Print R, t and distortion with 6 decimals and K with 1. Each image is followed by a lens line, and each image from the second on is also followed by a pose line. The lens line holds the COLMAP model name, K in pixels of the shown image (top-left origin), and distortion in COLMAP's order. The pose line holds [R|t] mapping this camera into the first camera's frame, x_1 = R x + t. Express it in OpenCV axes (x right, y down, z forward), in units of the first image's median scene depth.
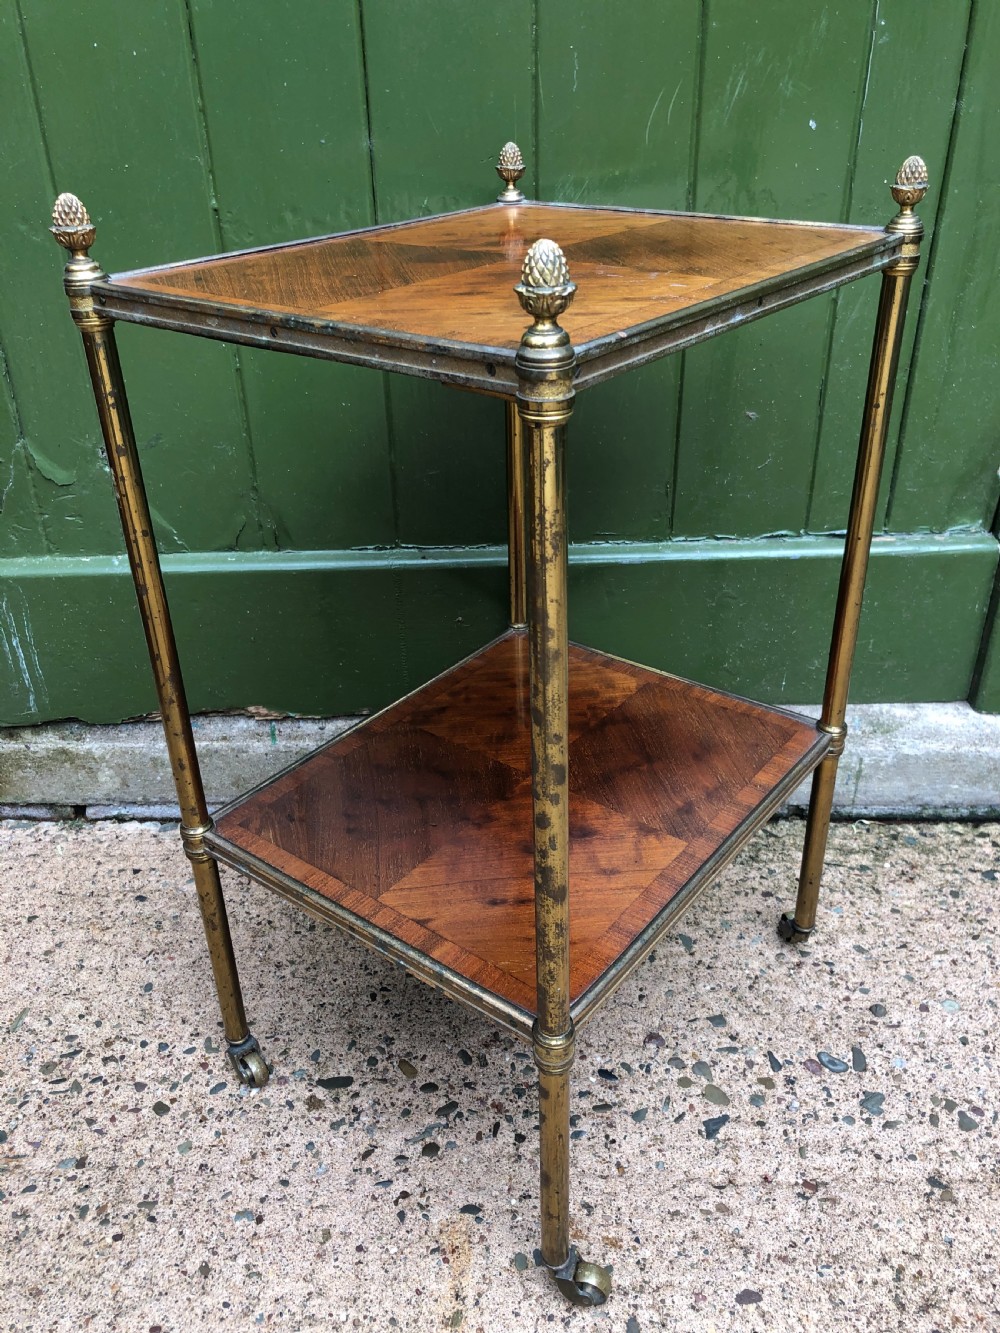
lens RADIAL K [[1105.1, 0, 501.1], [0, 1105.1, 667.3], [0, 0, 1]] dist [-0.013244, 0.045659]
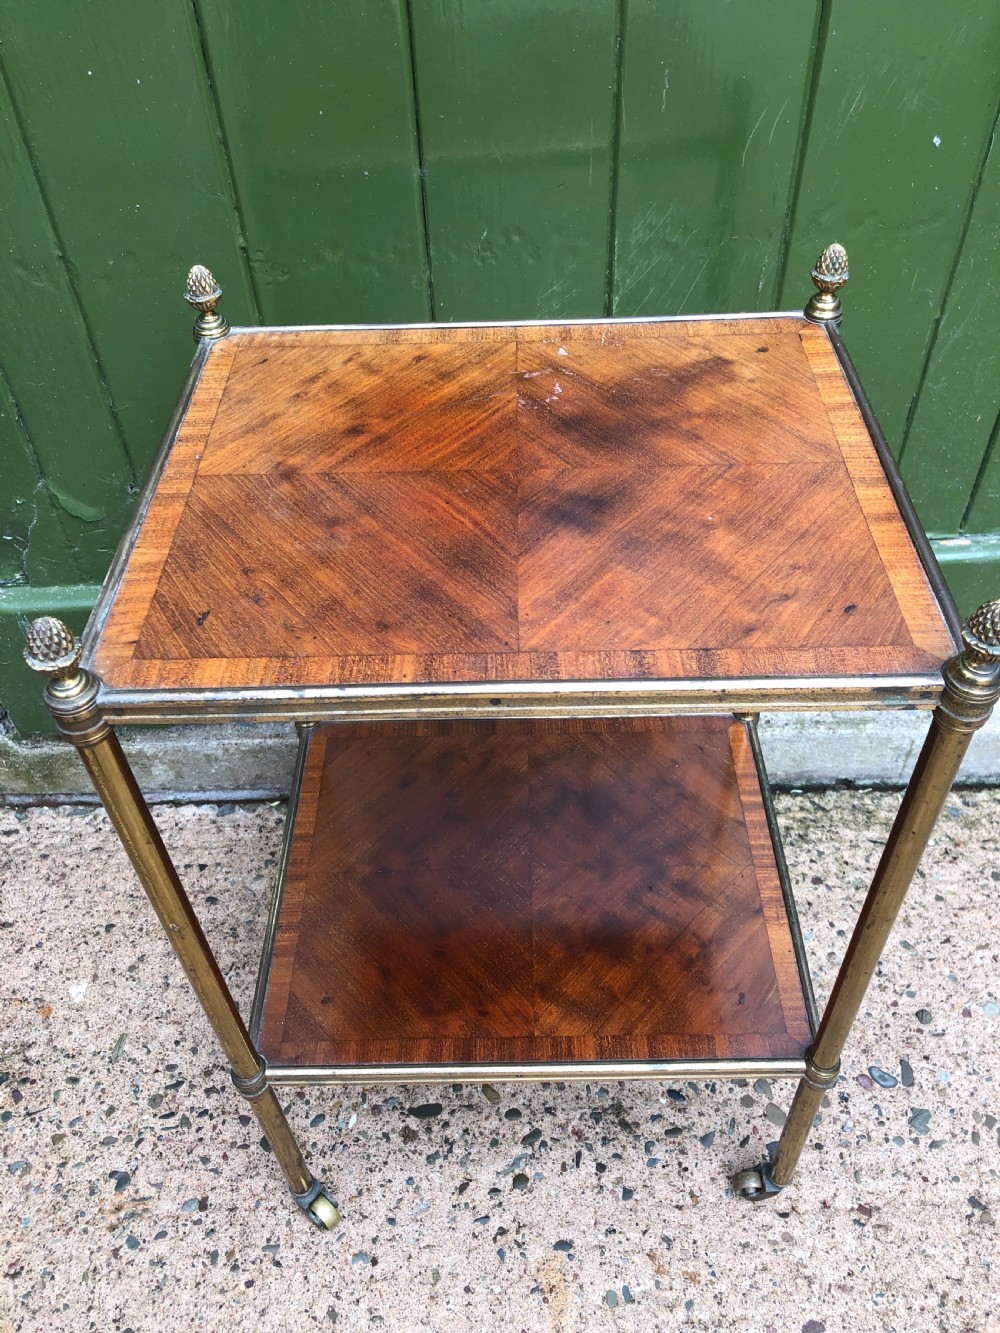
lens RADIAL K [[1105.1, 0, 507.1], [0, 1105.1, 655.2], [0, 0, 1]] dist [-0.013244, 0.045659]
pose [[0.999398, -0.028016, 0.020486, -0.079459], [0.021542, 0.963521, 0.266764, -0.338905], [-0.027212, -0.266162, 0.963544, 0.073555]]
